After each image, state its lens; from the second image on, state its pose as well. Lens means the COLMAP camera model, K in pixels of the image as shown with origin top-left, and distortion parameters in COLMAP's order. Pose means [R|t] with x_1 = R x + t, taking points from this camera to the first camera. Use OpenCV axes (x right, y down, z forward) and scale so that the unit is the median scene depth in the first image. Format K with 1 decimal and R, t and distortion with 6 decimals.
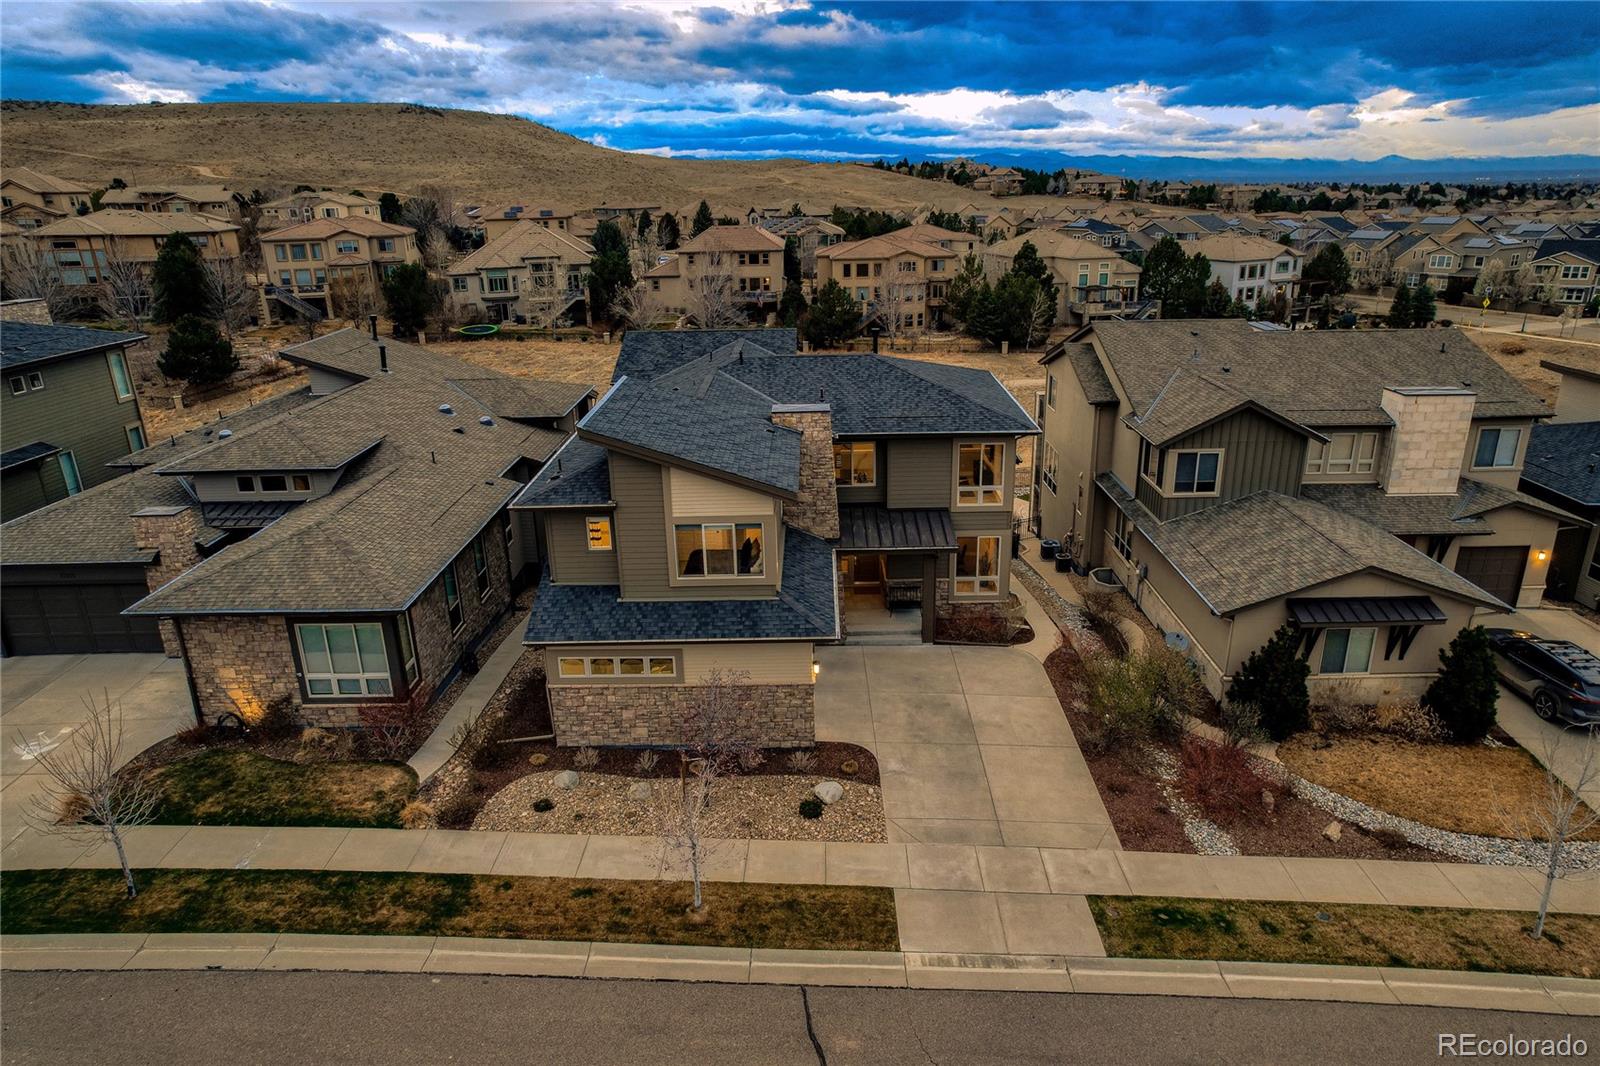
lens RADIAL K [[1011.7, 0, 804.1], [0, 1011.7, 530.1], [0, 0, 1]] dist [-0.057538, 0.075974]
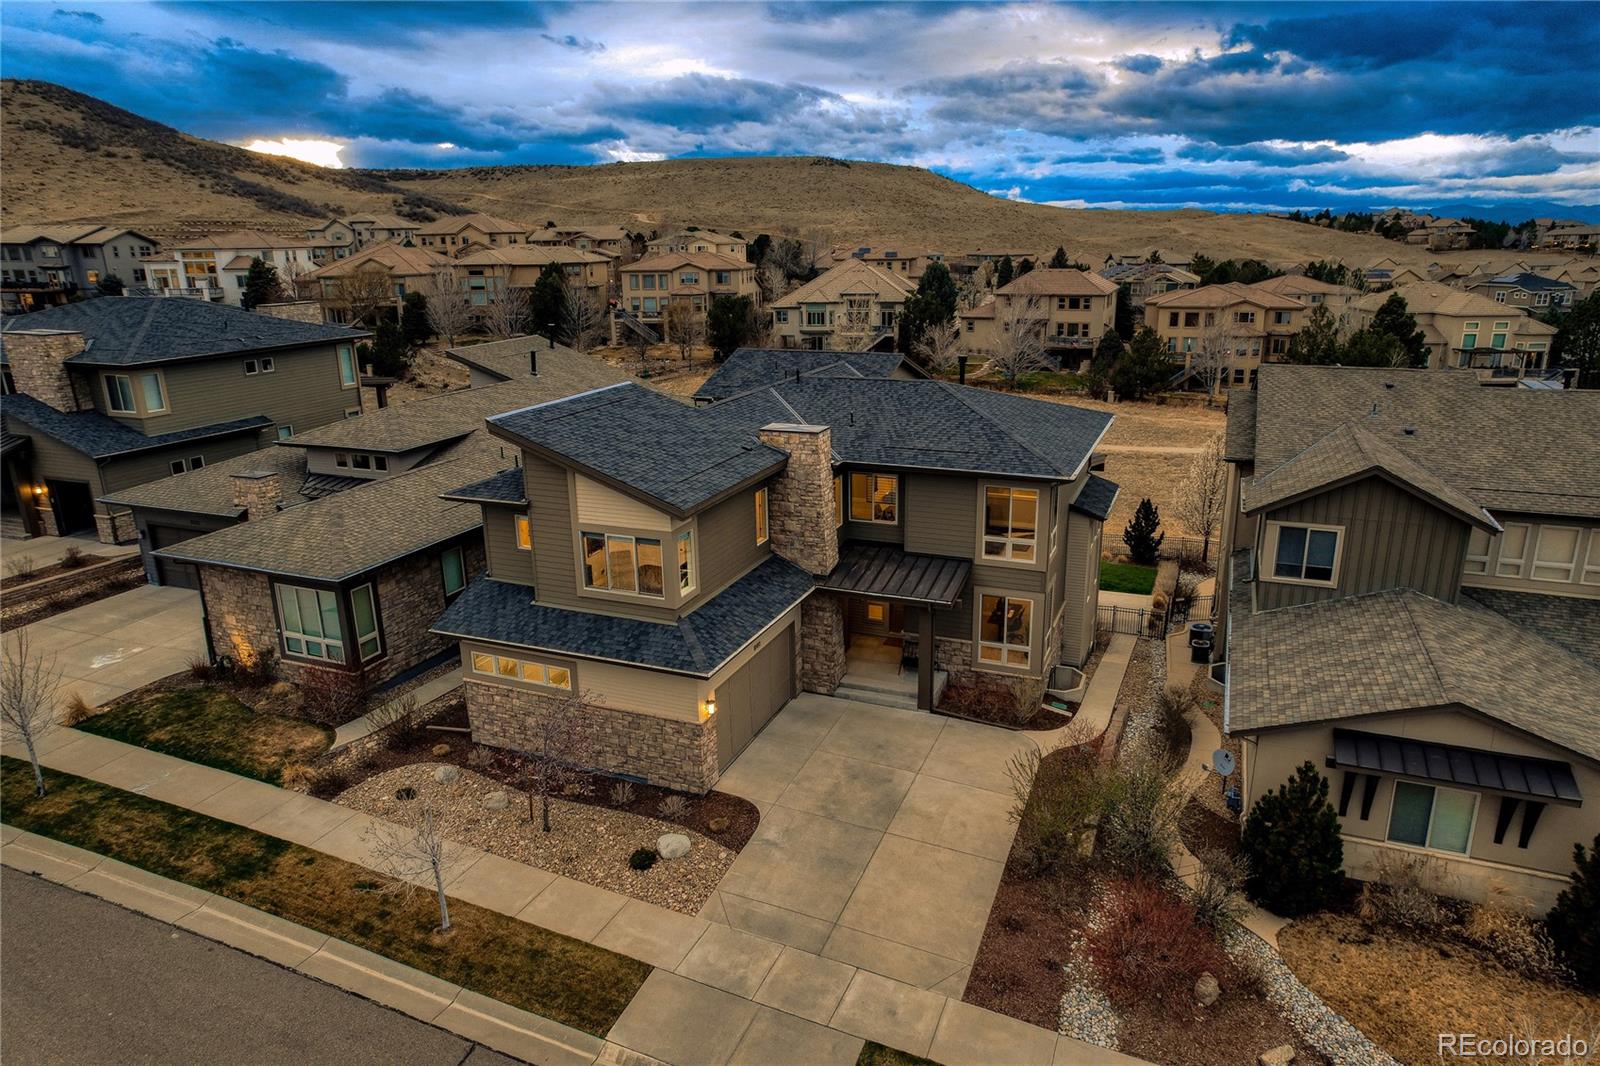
lens RADIAL K [[1010.2, 0, 807.1], [0, 1010.2, 533.0], [0, 0, 1]] dist [-0.056893, 0.069422]
pose [[0.929411, 0.111755, -0.351719, 0.081291], [-0.126757, 0.991735, -0.019840, -0.002362], [0.346595, 0.063023, 0.935895, 0.037190]]
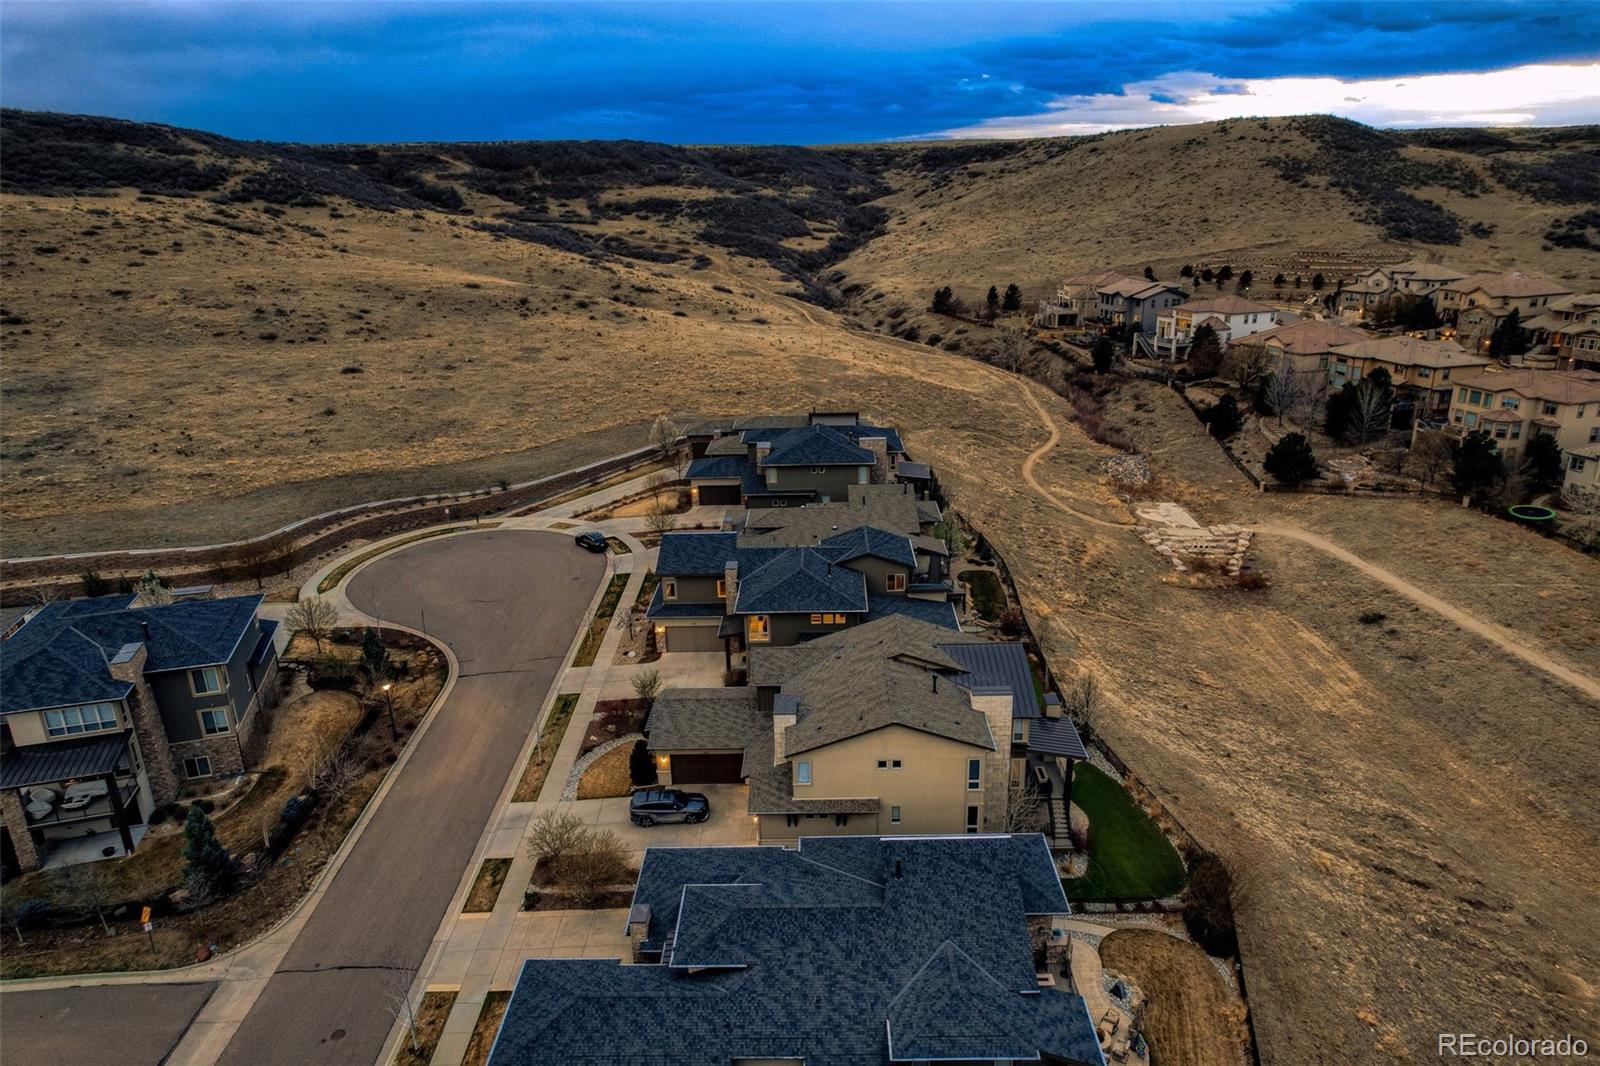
lens RADIAL K [[1001.5, 0, 821.6], [0, 1001.5, 534.7], [0, 0, 1]] dist [-0.036743, 0.031537]
pose [[0.009999, 0.346637, -0.937946, 0.602817], [-0.313874, 0.891674, 0.326191, -0.277401], [0.949412, 0.291135, 0.117716, 0.213502]]
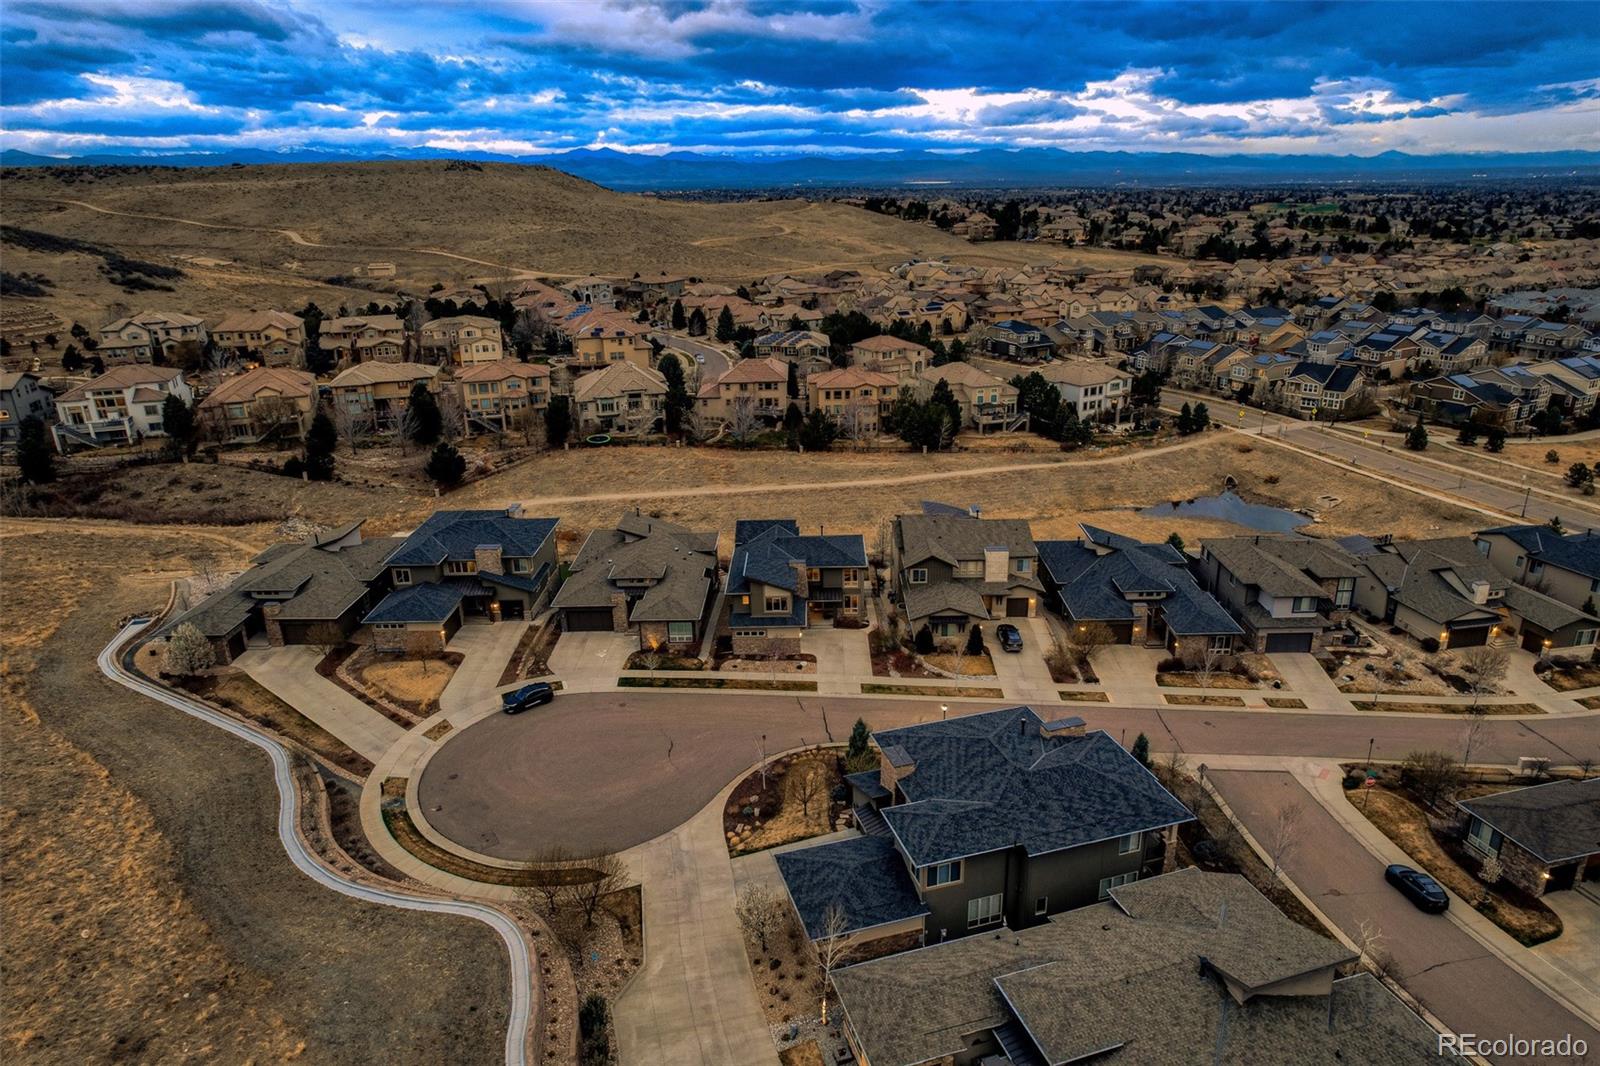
lens RADIAL K [[1000.1, 0, 800.0], [0, 1000.1, 533.0], [0, 0, 1]] dist [-0.044121, 0.054742]
pose [[0.999996, -0.000211, -0.002932, 0.004167], [0.000230, 0.999978, 0.006570, -0.058324], [0.002931, -0.006570, 0.999974, -0.597112]]
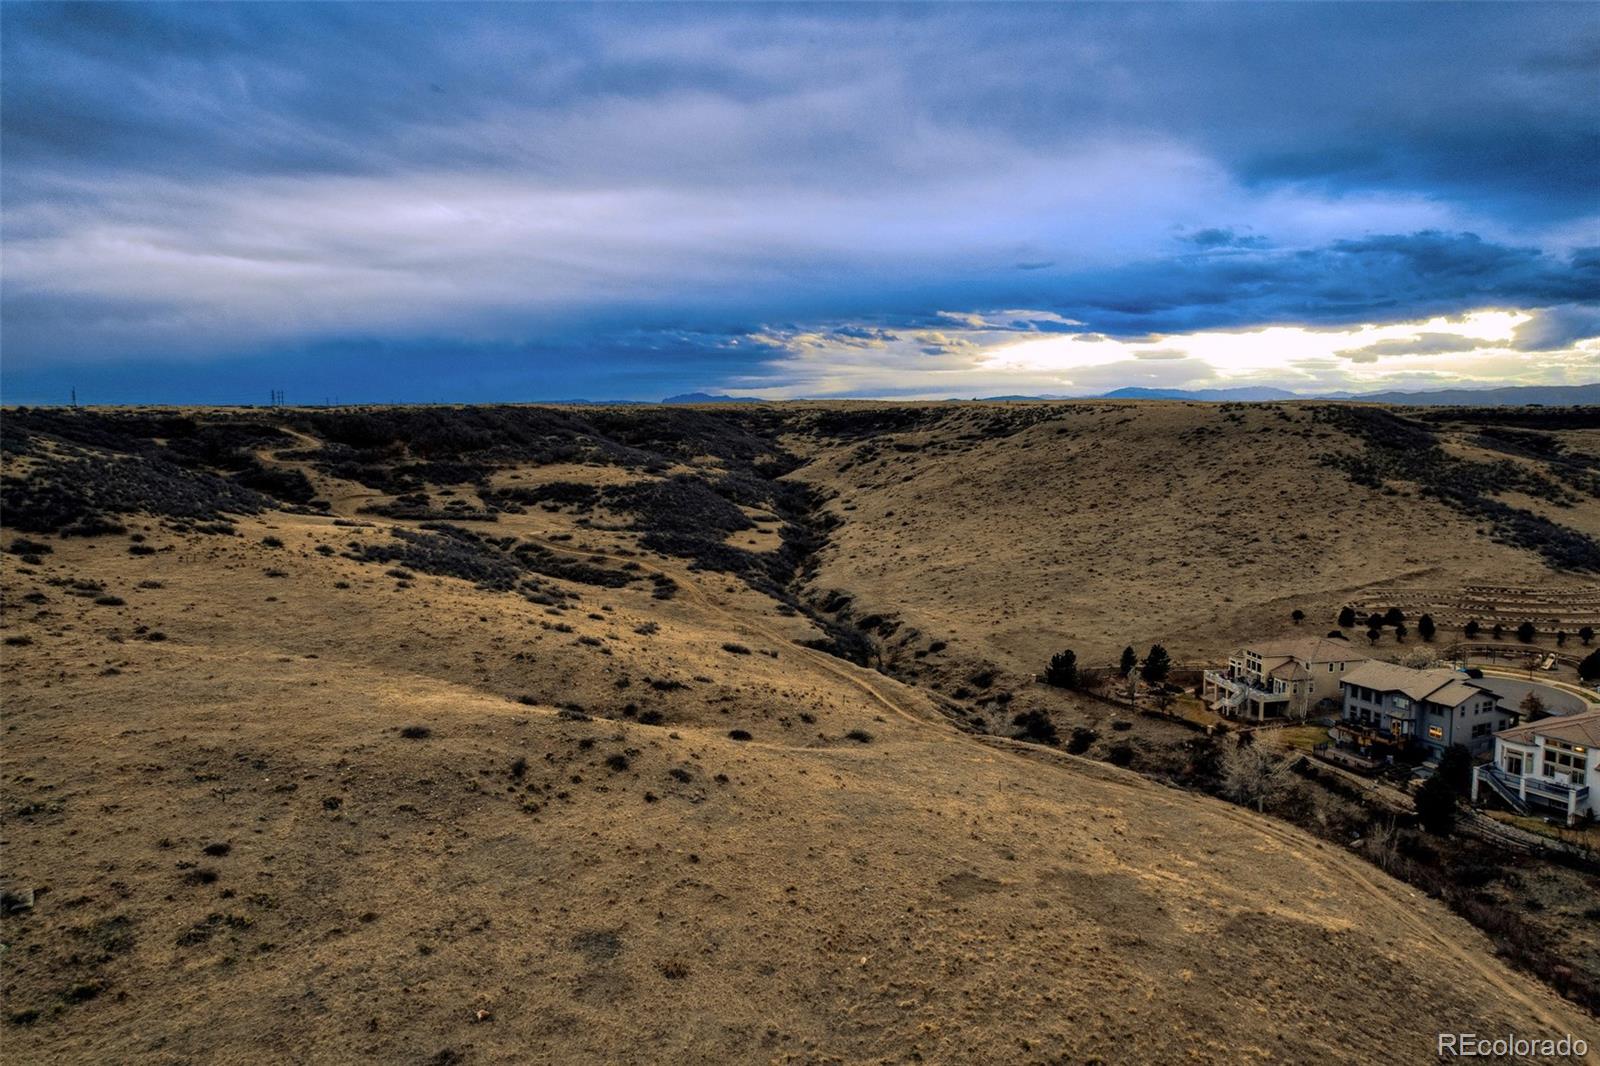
lens RADIAL K [[1014.2, 0, 821.6], [0, 1014.2, 537.3], [0, 0, 1]] dist [-0.053383, 0.071320]
pose [[0.184973, 0.126029, -0.974629, -0.149023], [-0.321924, 0.944794, 0.061073, -0.274568], [0.928520, 0.302460, 0.215333, -0.173460]]
